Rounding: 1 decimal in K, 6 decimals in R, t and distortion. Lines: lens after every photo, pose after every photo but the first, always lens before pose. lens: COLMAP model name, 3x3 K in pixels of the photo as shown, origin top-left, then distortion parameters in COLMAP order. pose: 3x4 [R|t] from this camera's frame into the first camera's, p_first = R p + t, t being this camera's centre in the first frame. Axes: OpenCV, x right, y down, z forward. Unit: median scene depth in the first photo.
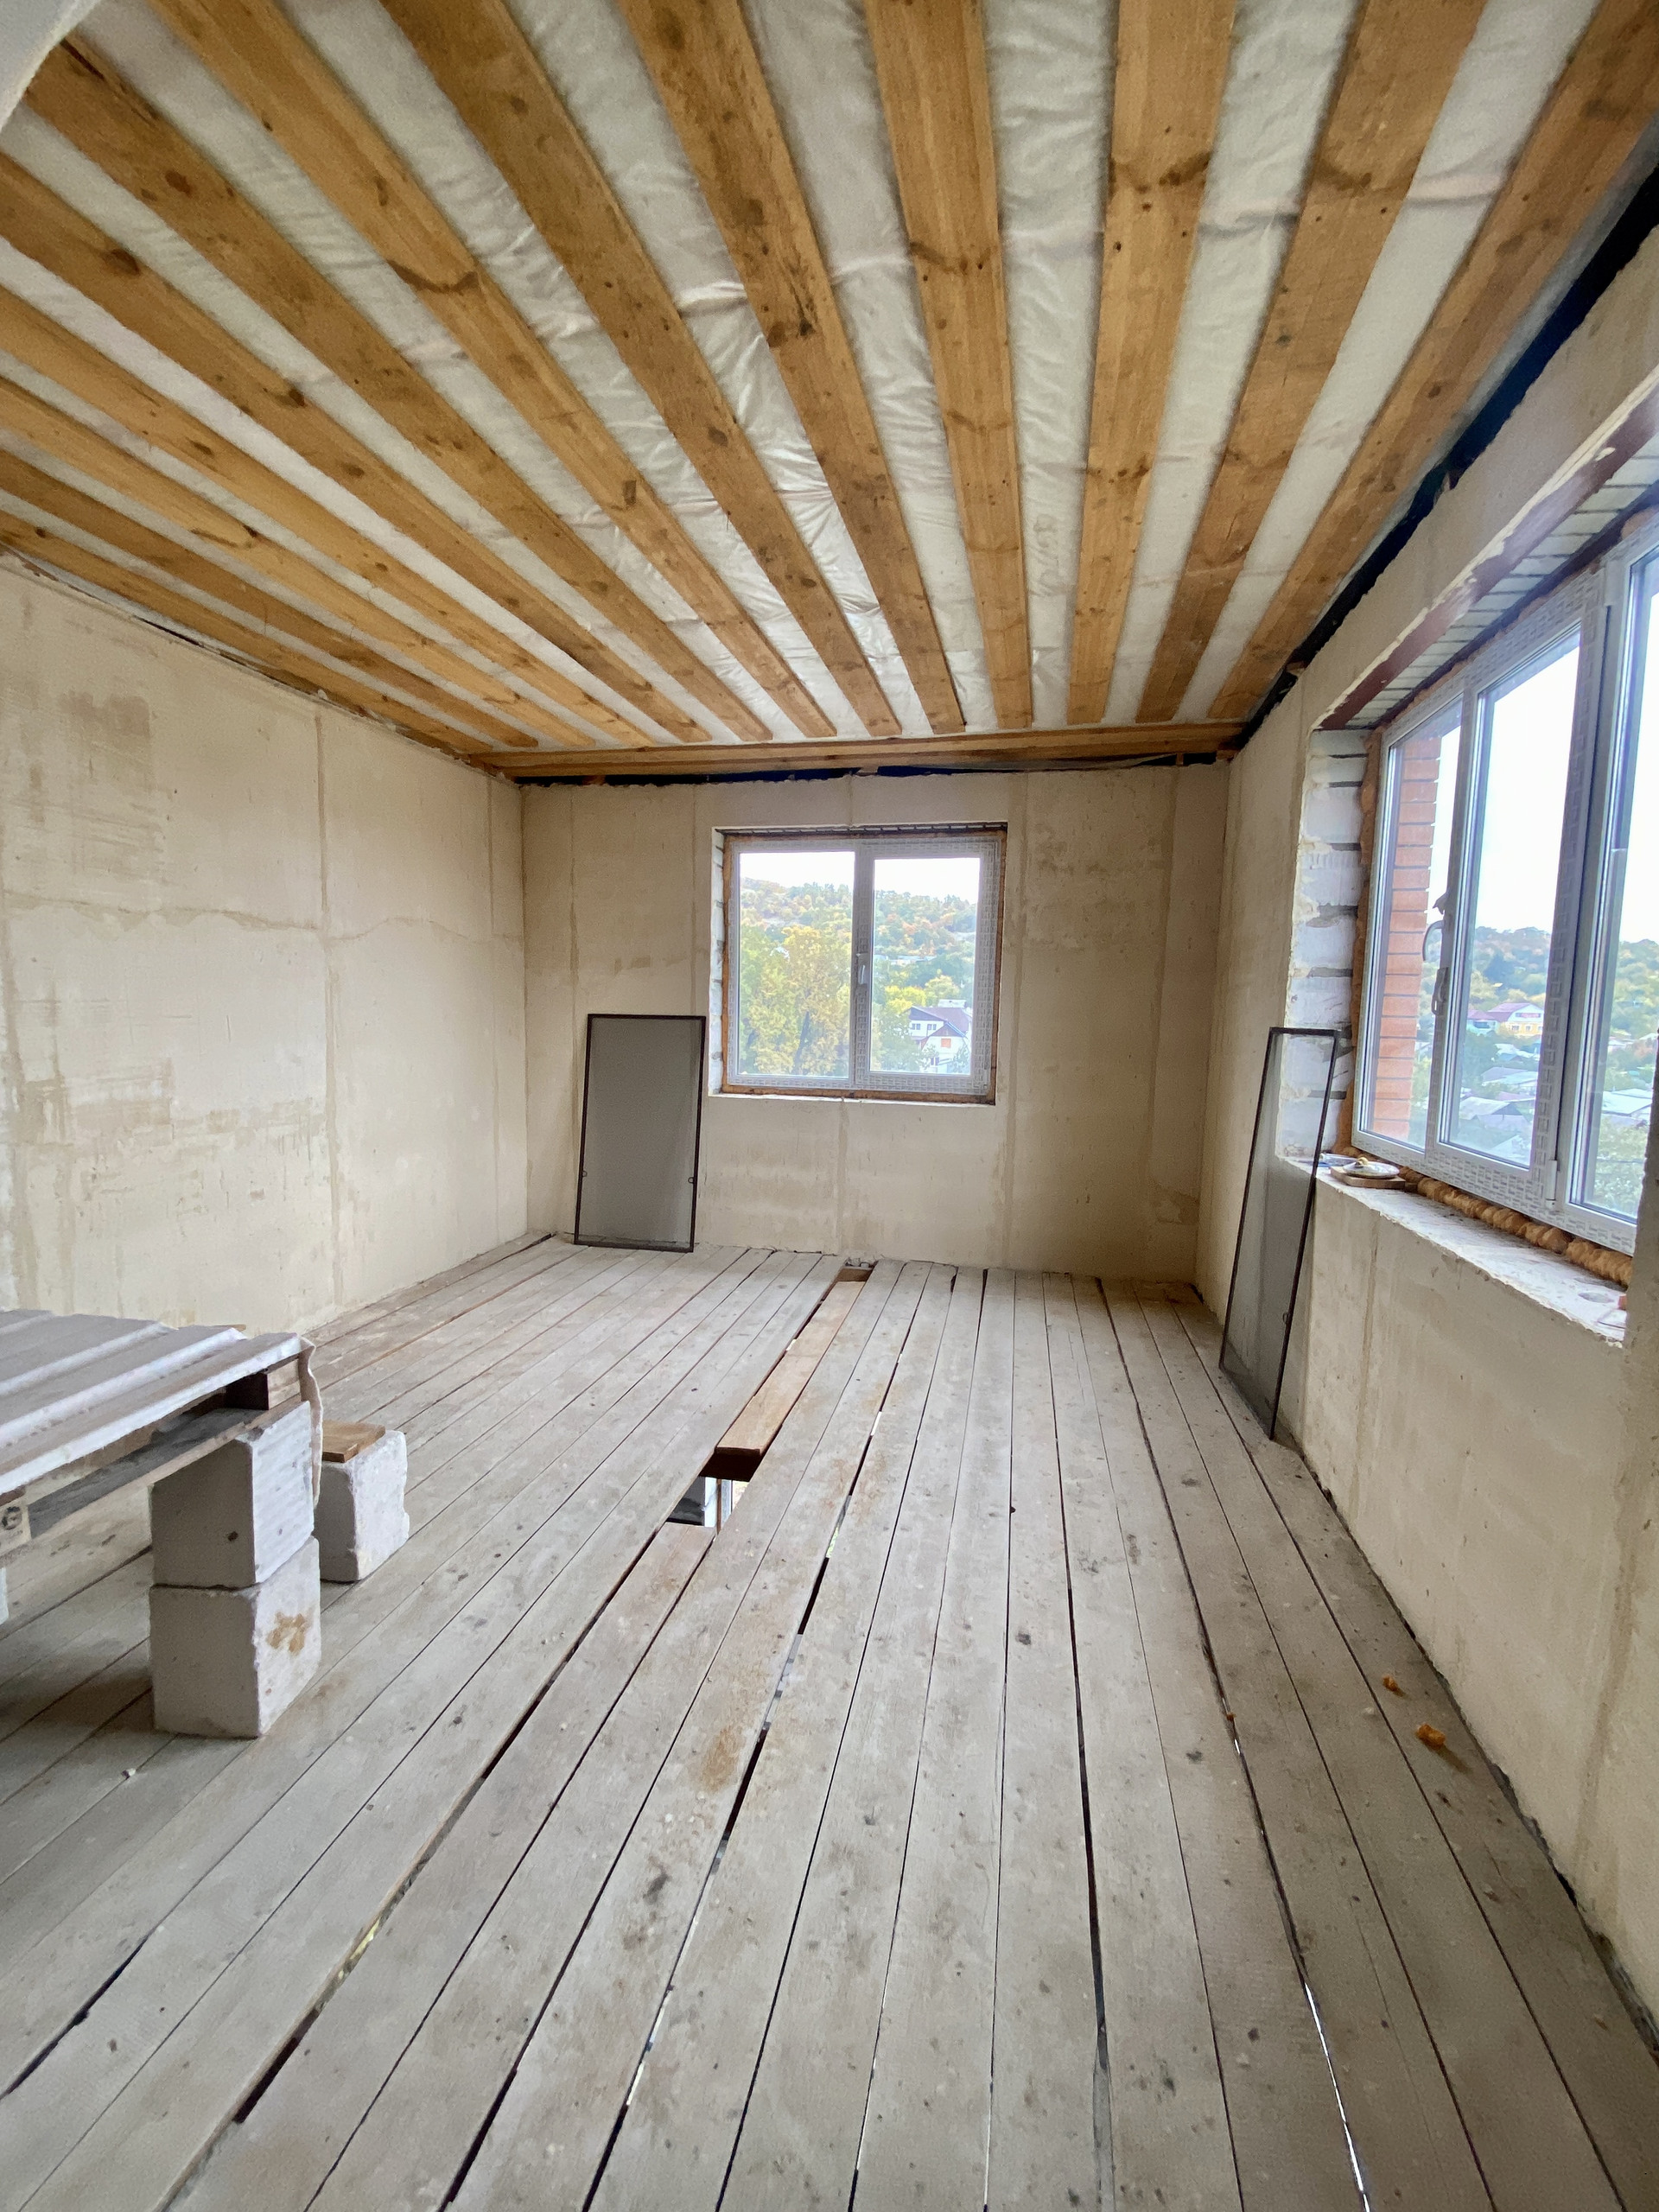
lens RADIAL K [[881.0, 0, 831.4], [0, 881.0, 1097.1], [0, 0, 1]] dist [0.056688, -0.034444]
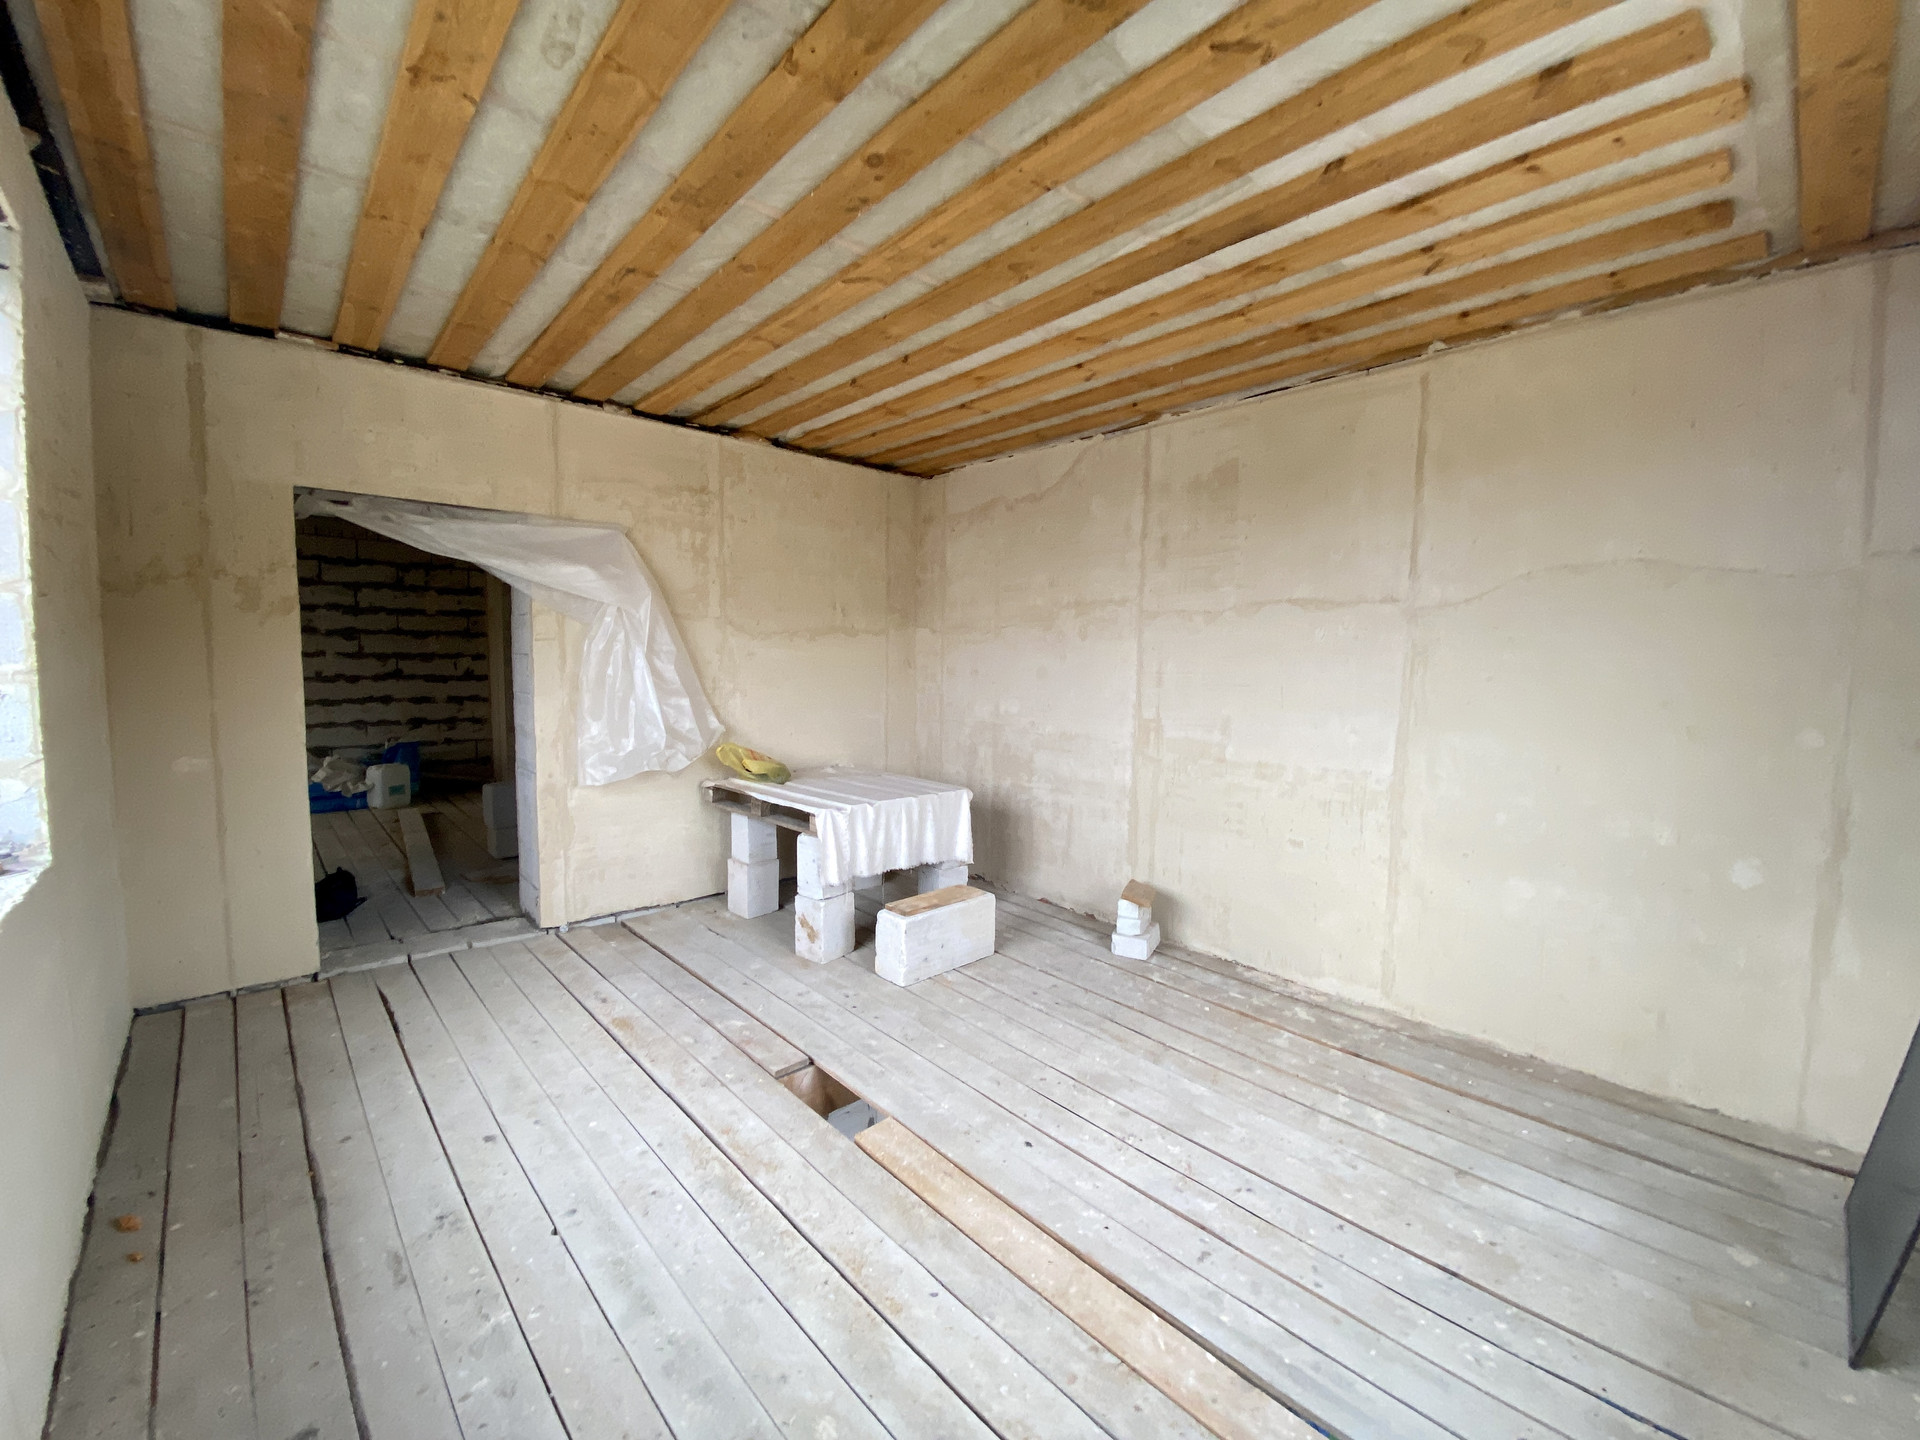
lens RADIAL K [[777.0, 0, 960.0], [0, 777.0, 720.0], [0, 0, 1]] dist [0.016974, -0.017442]
pose [[-0.568669, 0.039759, -0.821605, 0.437486], [-0.106204, 0.986922, 0.121268, -0.127986], [0.815681, 0.156219, -0.557009, 1.247471]]
